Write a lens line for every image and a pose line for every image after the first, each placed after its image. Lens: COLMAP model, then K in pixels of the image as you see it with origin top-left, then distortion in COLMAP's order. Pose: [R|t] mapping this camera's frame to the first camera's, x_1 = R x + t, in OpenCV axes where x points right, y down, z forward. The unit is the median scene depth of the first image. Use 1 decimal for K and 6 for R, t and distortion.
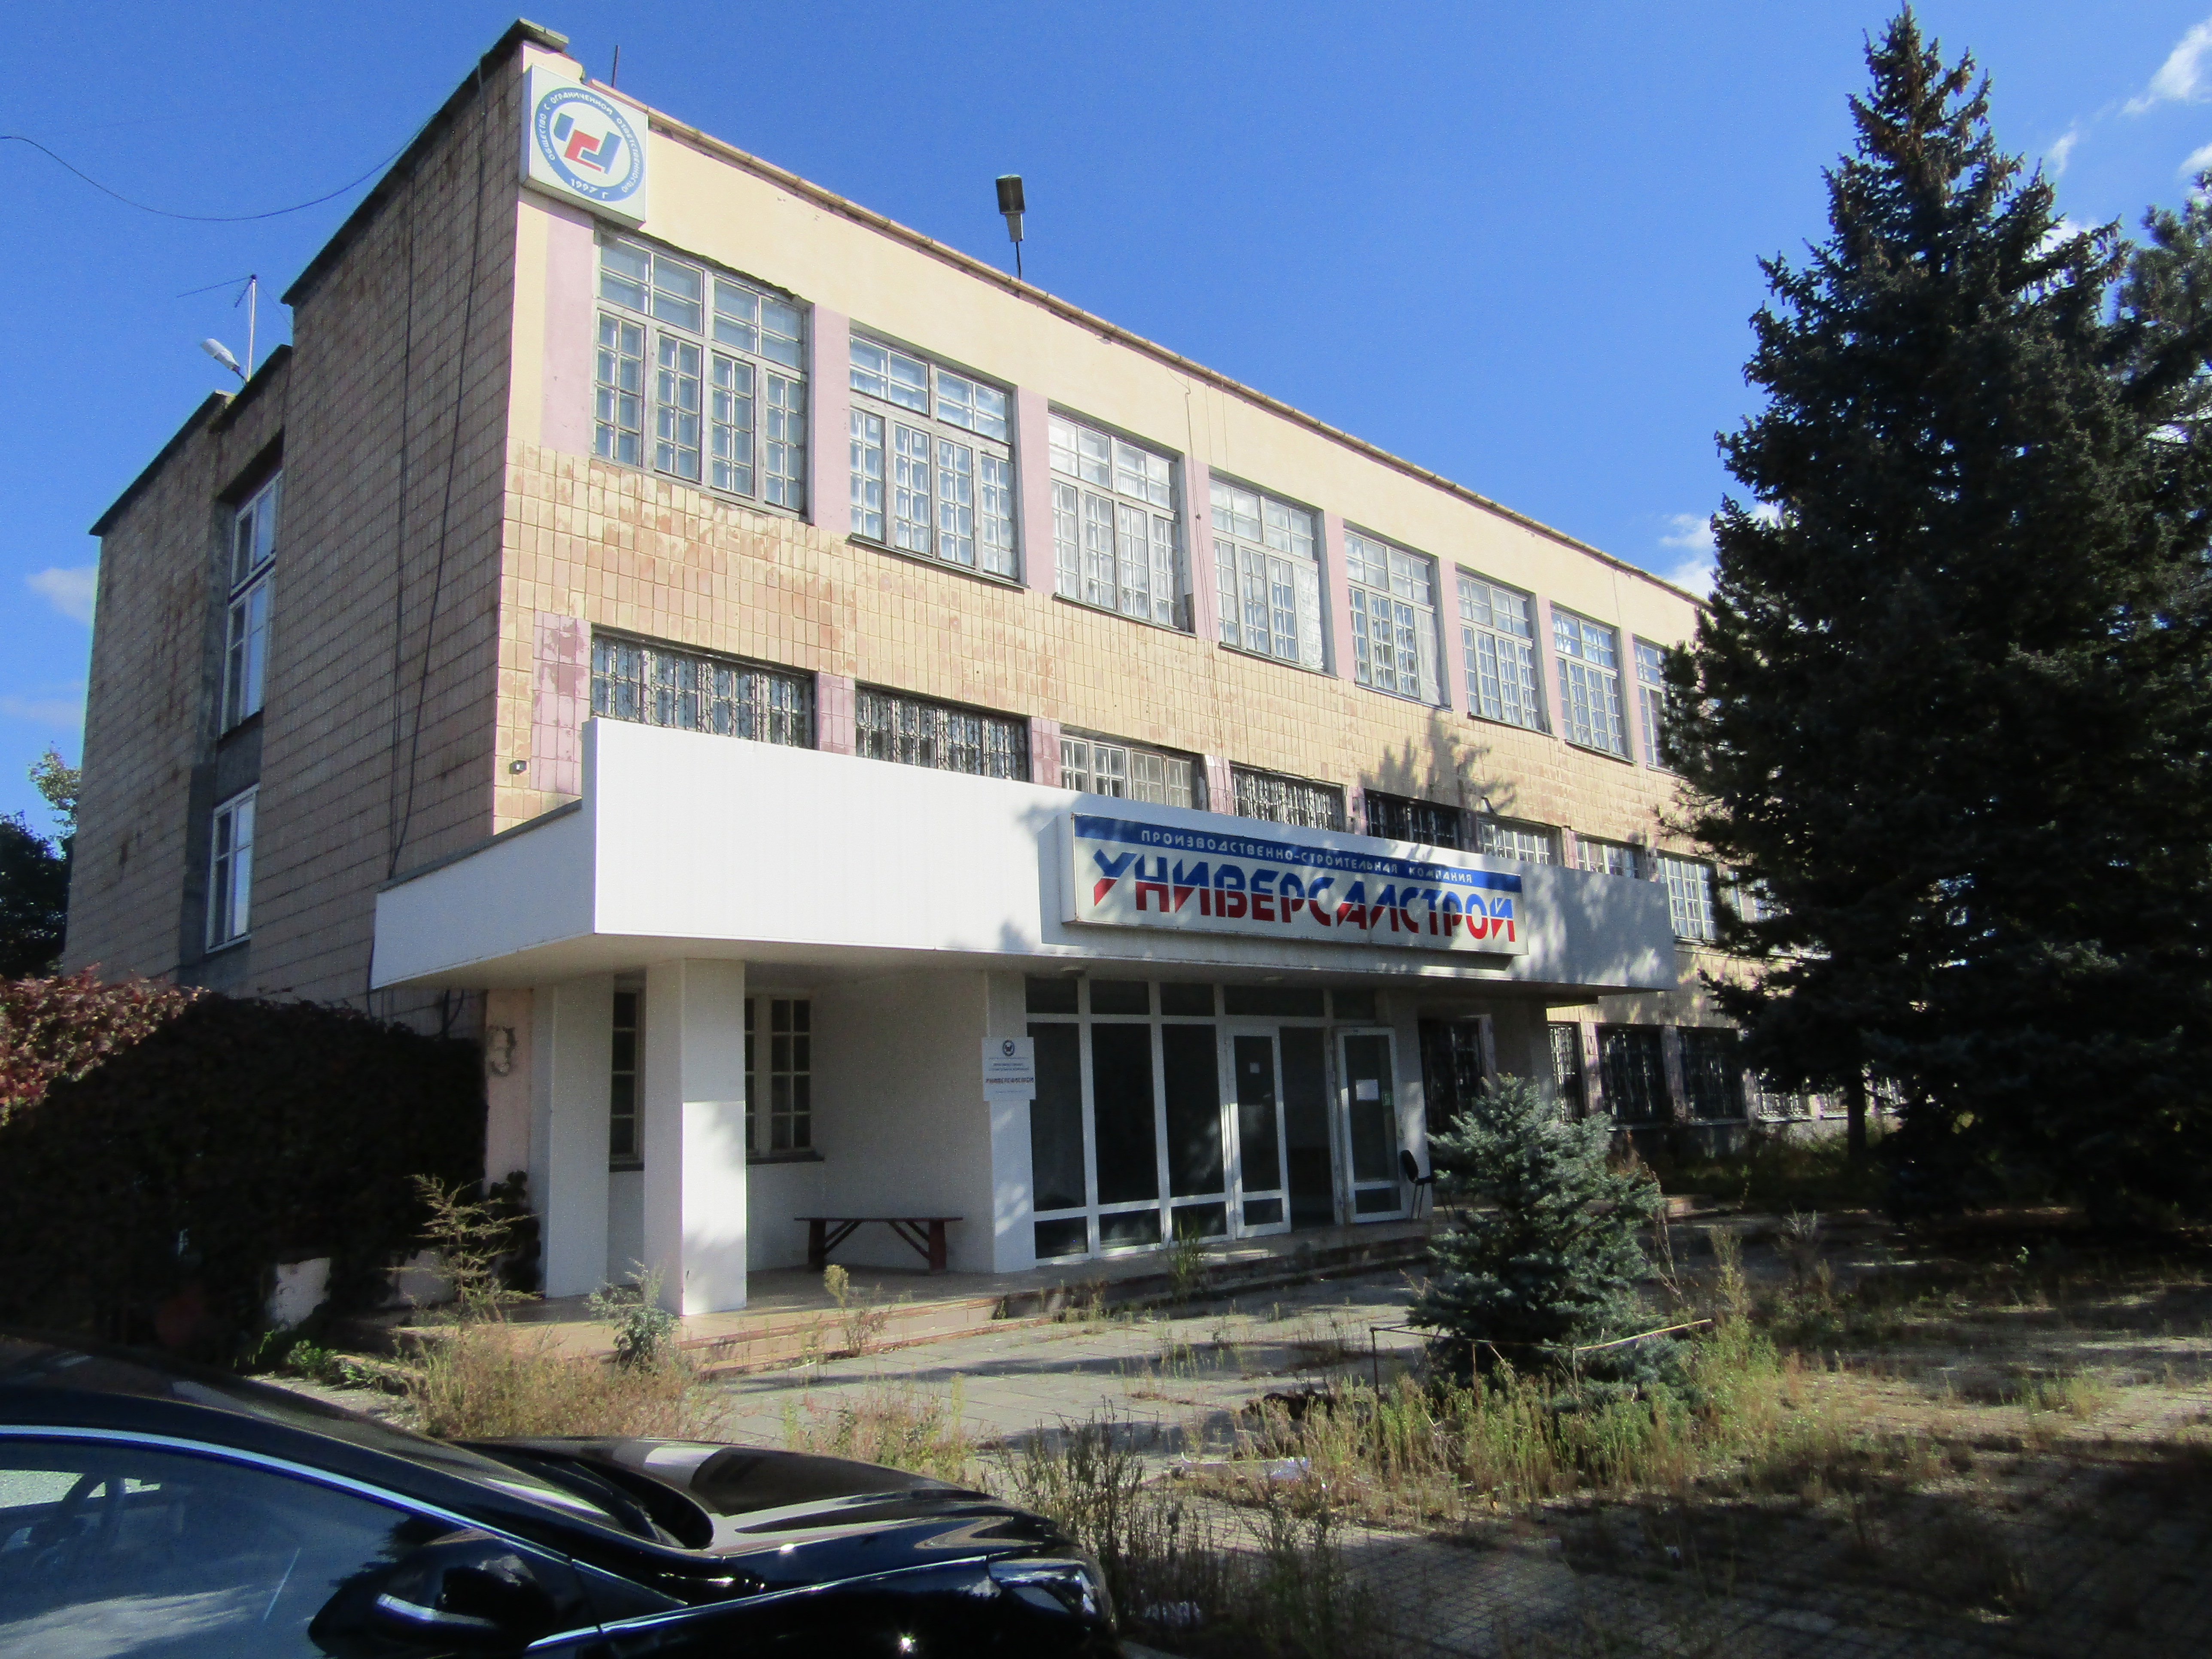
lens RADIAL K [[1570.8, 0, 1099.7], [0, 1570.8, 823.7], [0, 0, 1]] dist [-0.000936, -0.006539]
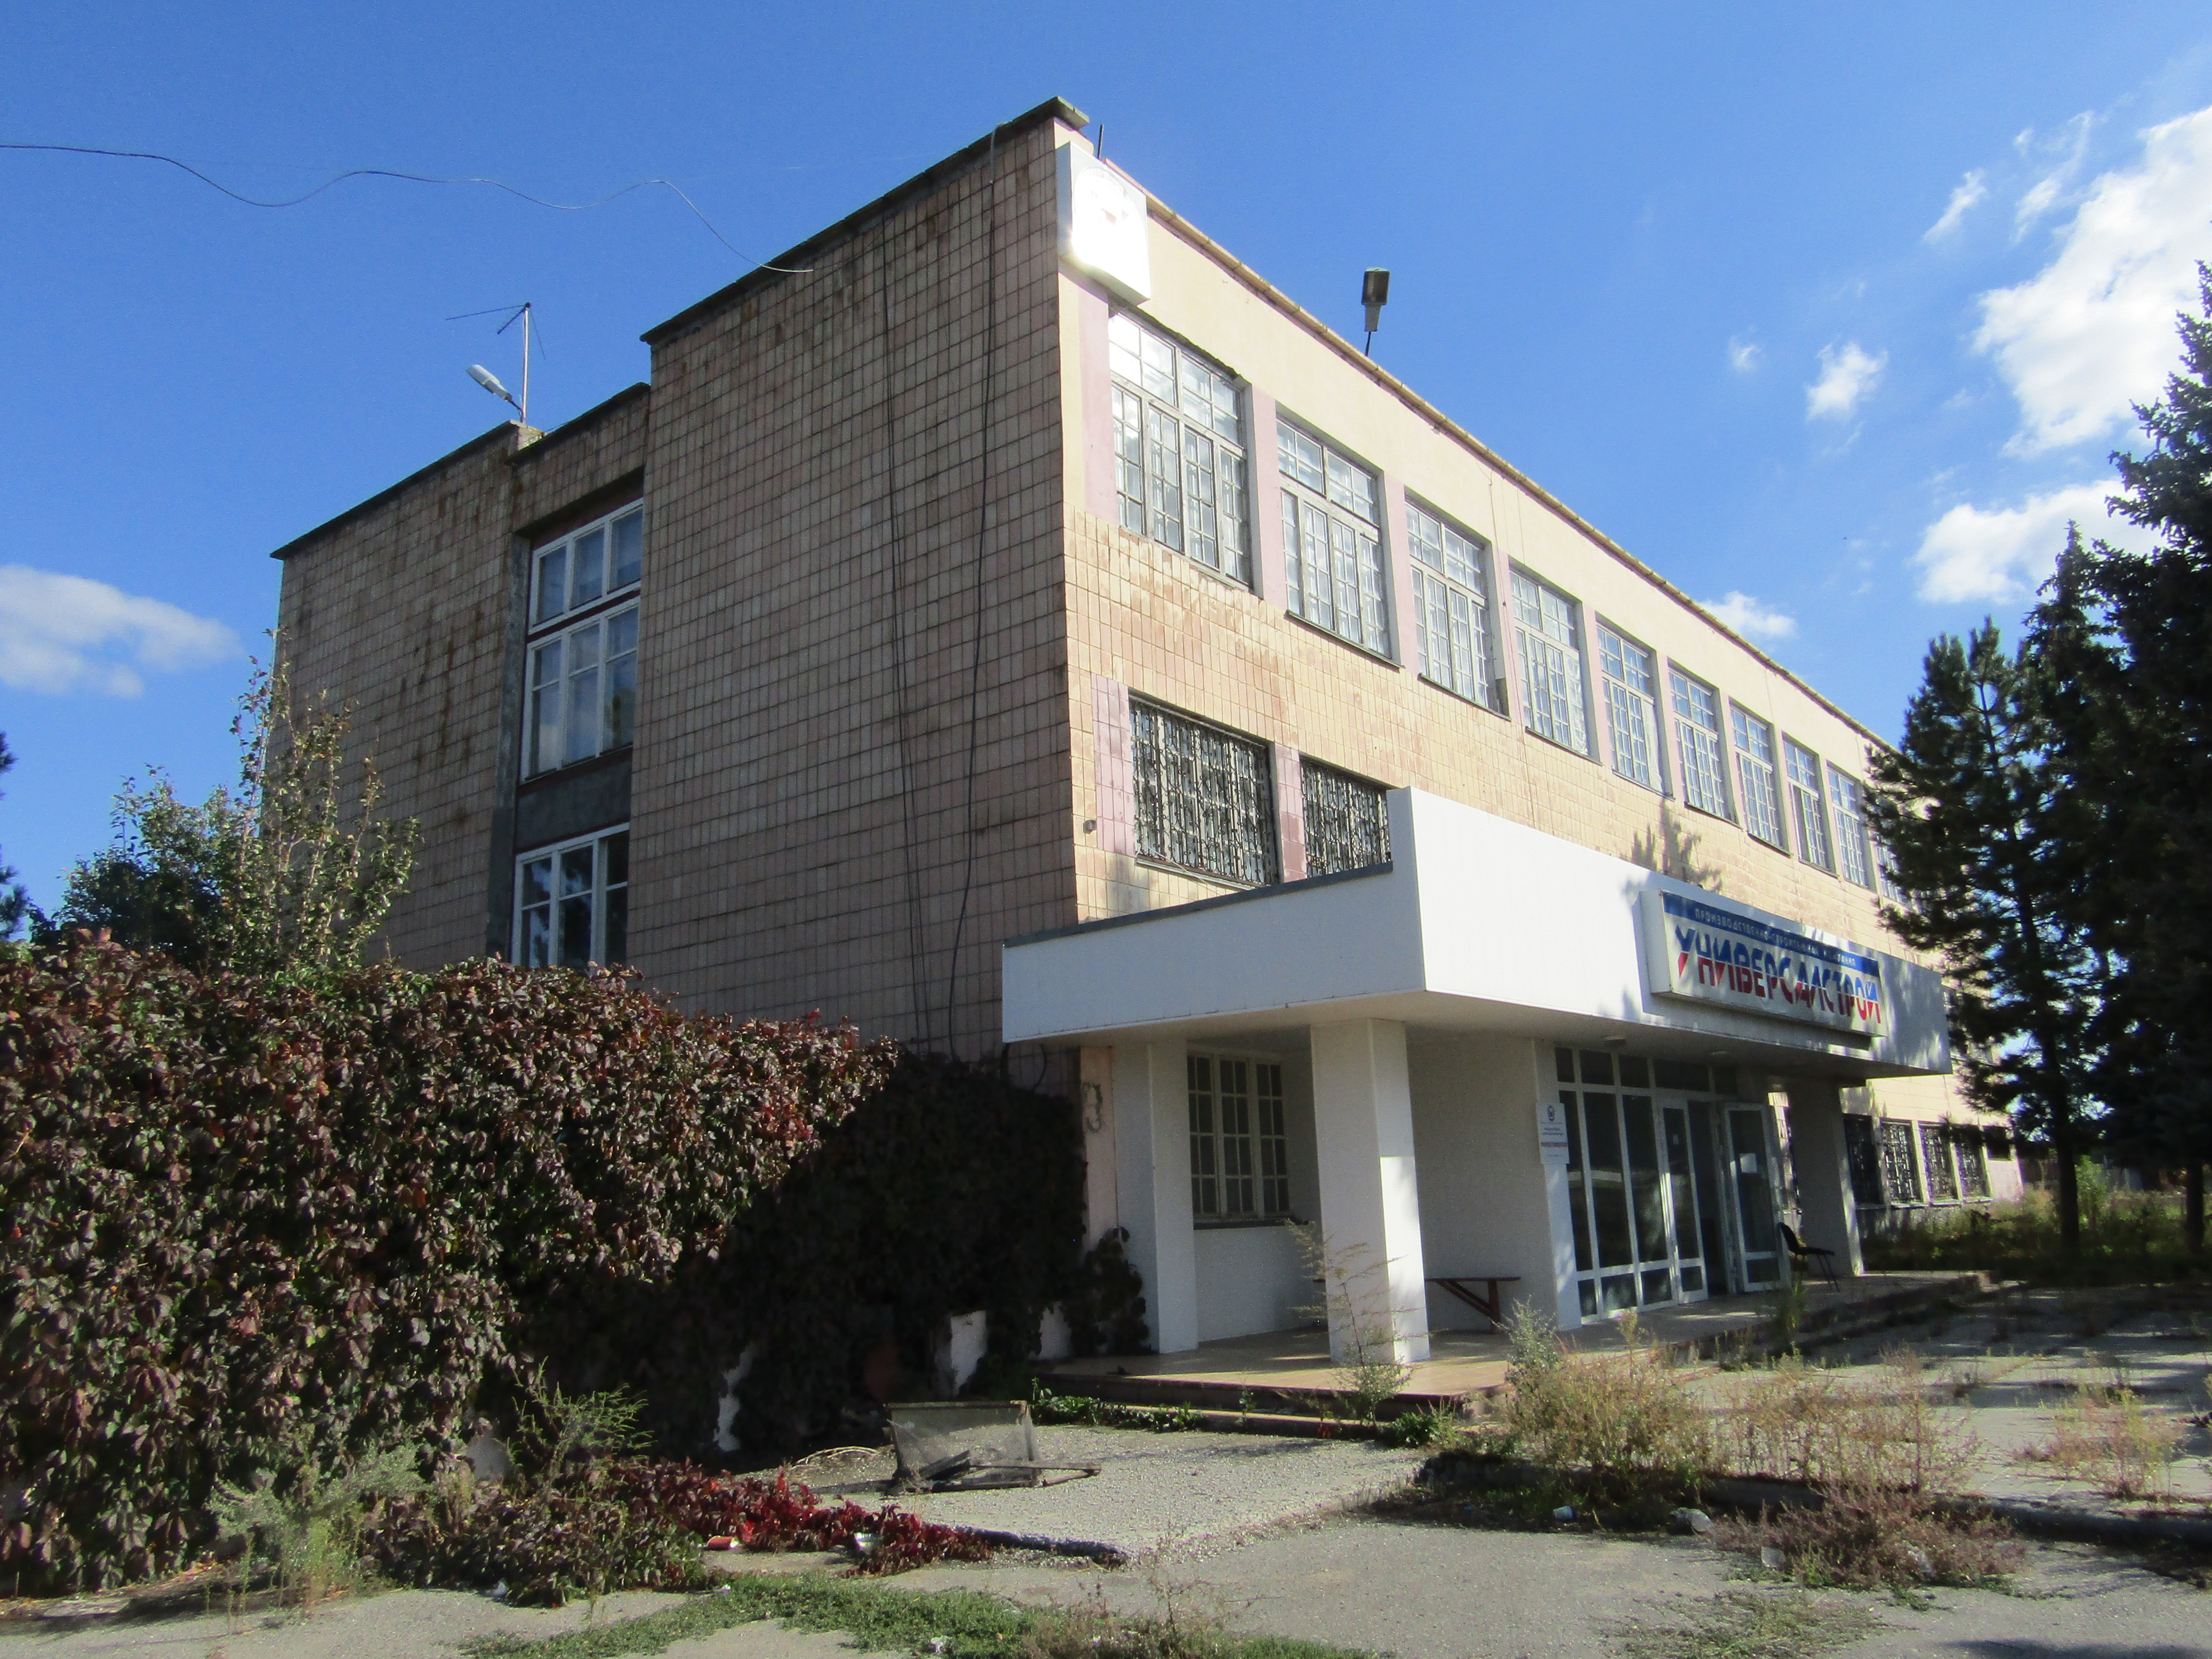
lens RADIAL K [[1645.4, 0, 1110.1], [0, 1645.4, 825.9], [0, 0, 1]] dist [0.004410, -0.009840]
pose [[0.993059, 0.035840, 0.112023, -0.416144], [-0.030861, 0.998471, -0.045871, 0.010347], [-0.113496, 0.042095, 0.992646, -0.048969]]
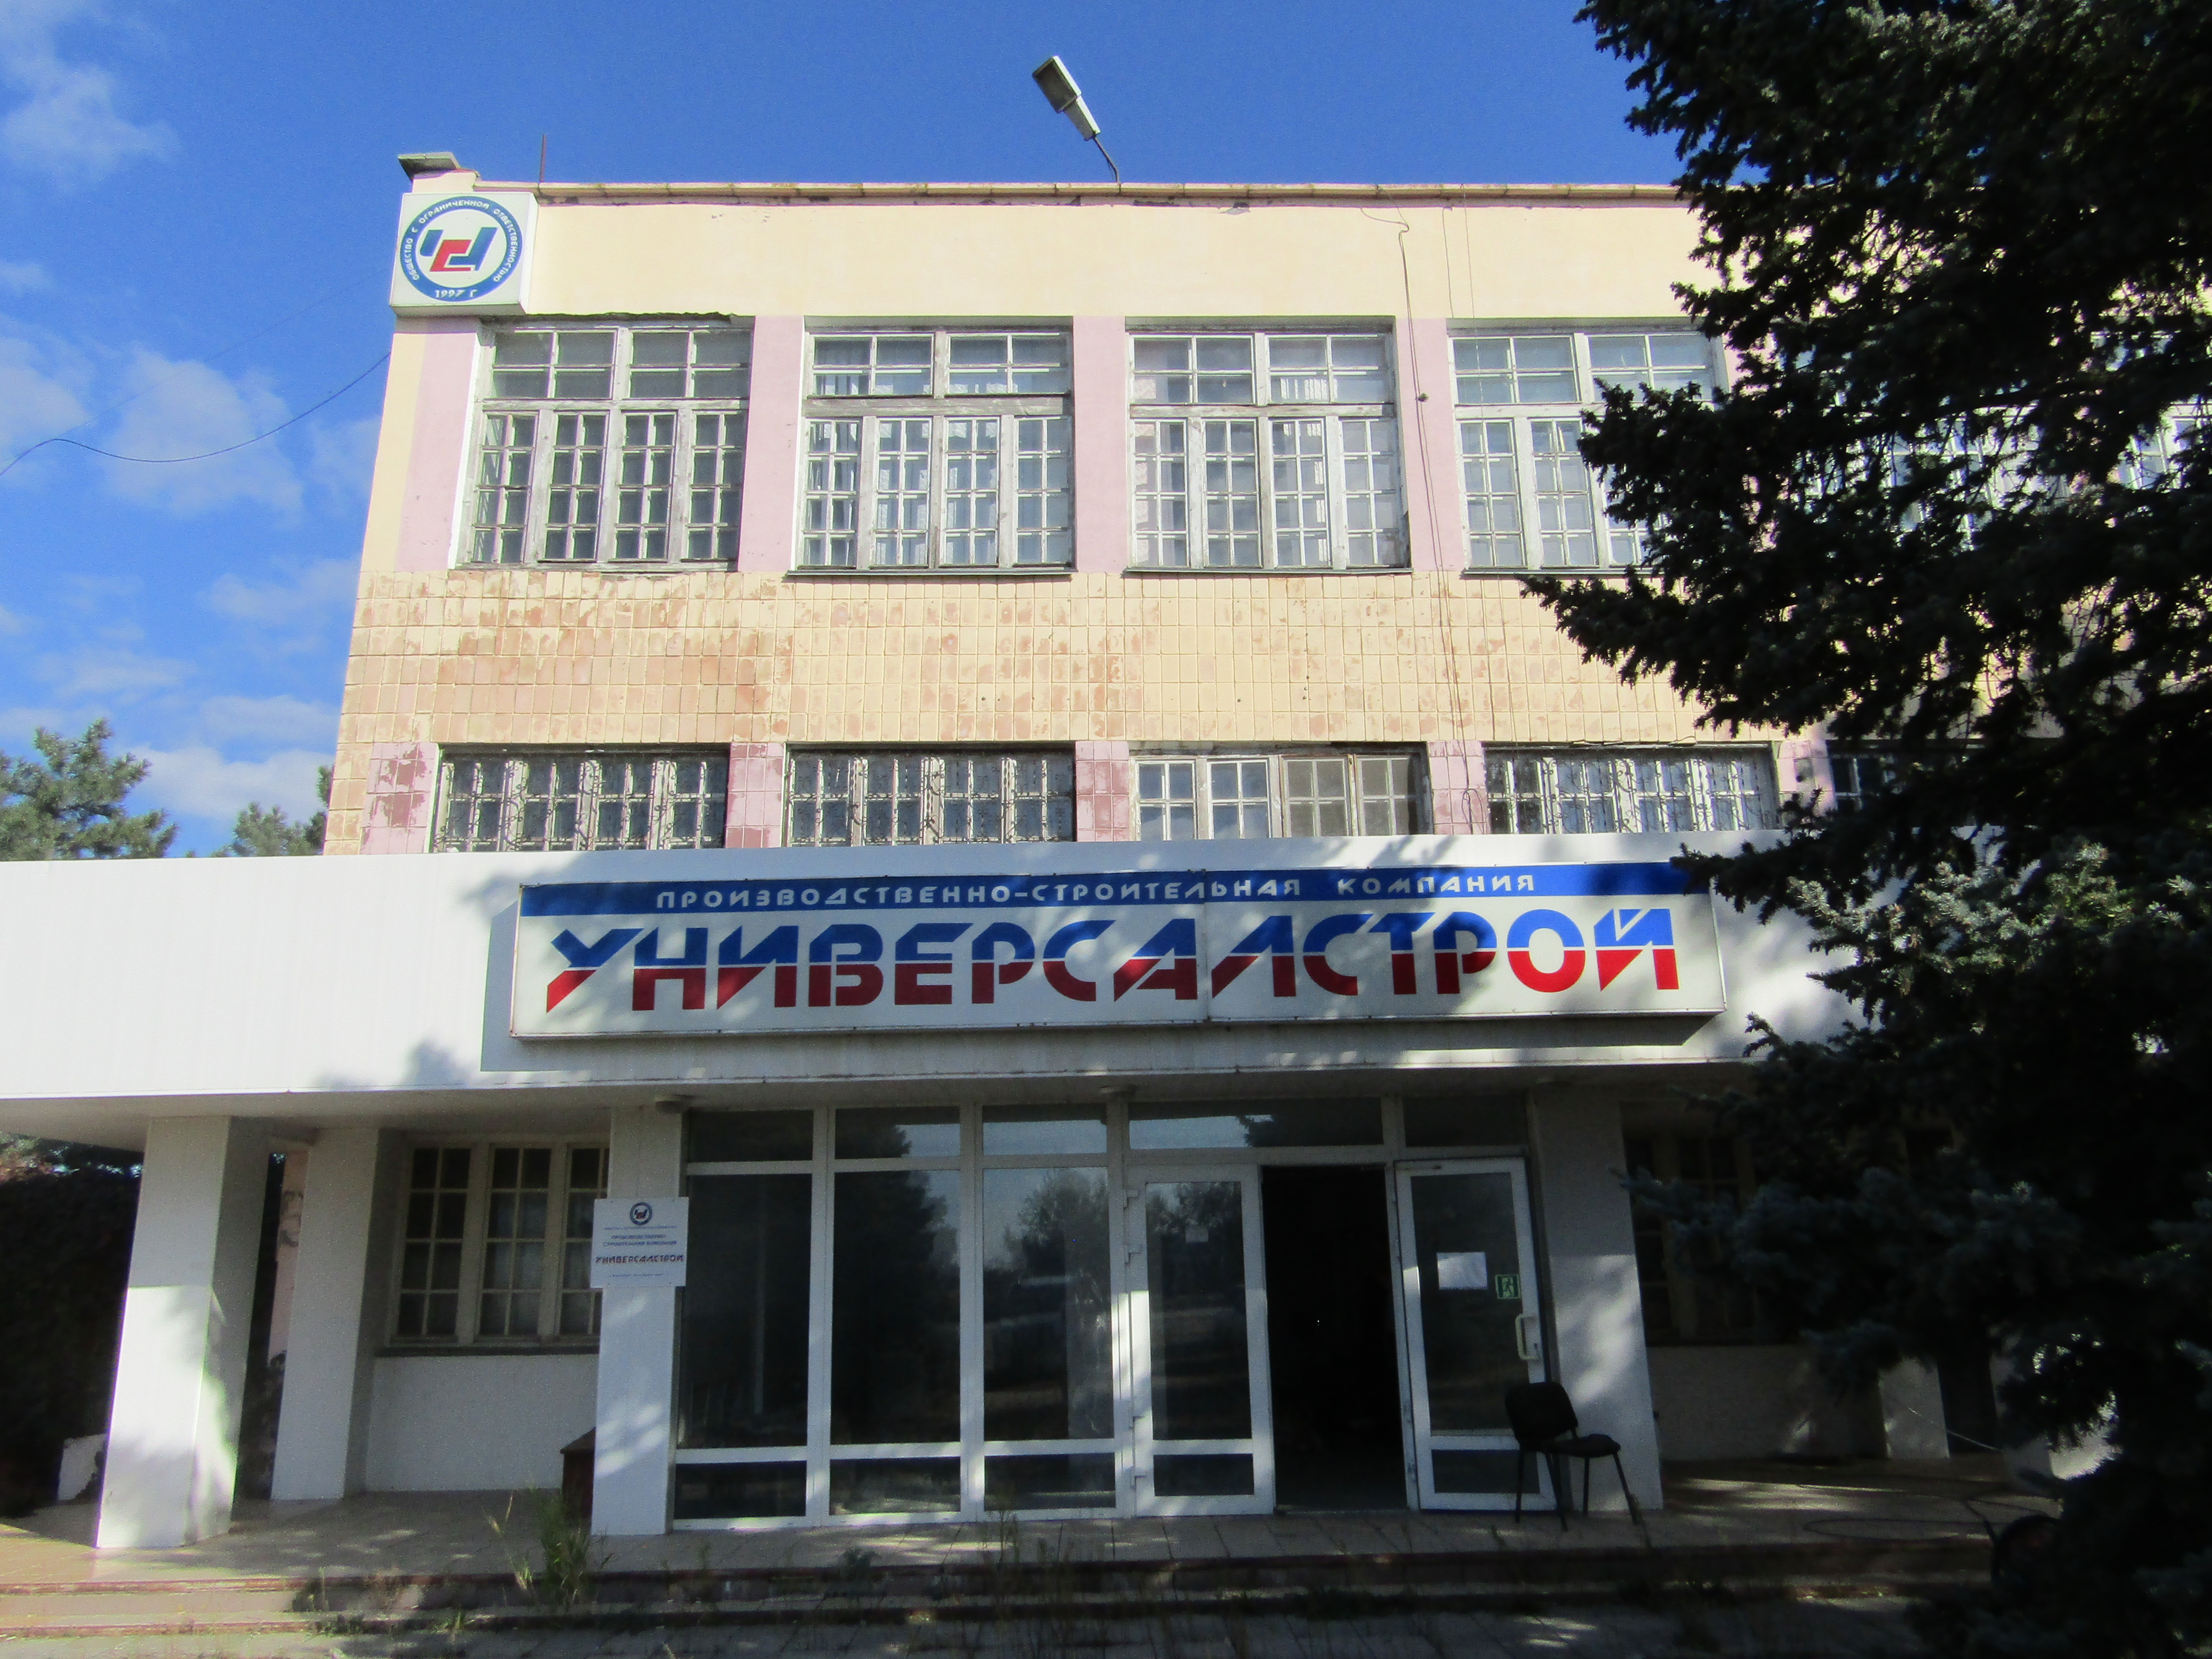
lens RADIAL K [[1645.4, 0, 1099.3], [0, 1645.4, 825.6], [0, 0, 1]] dist [0.004410, -0.009840]
pose [[0.722808, -0.158983, -0.672513, 0.552478], [0.117729, 0.987280, -0.106860, 0.063250], [0.680947, -0.001936, 0.732330, 0.513868]]
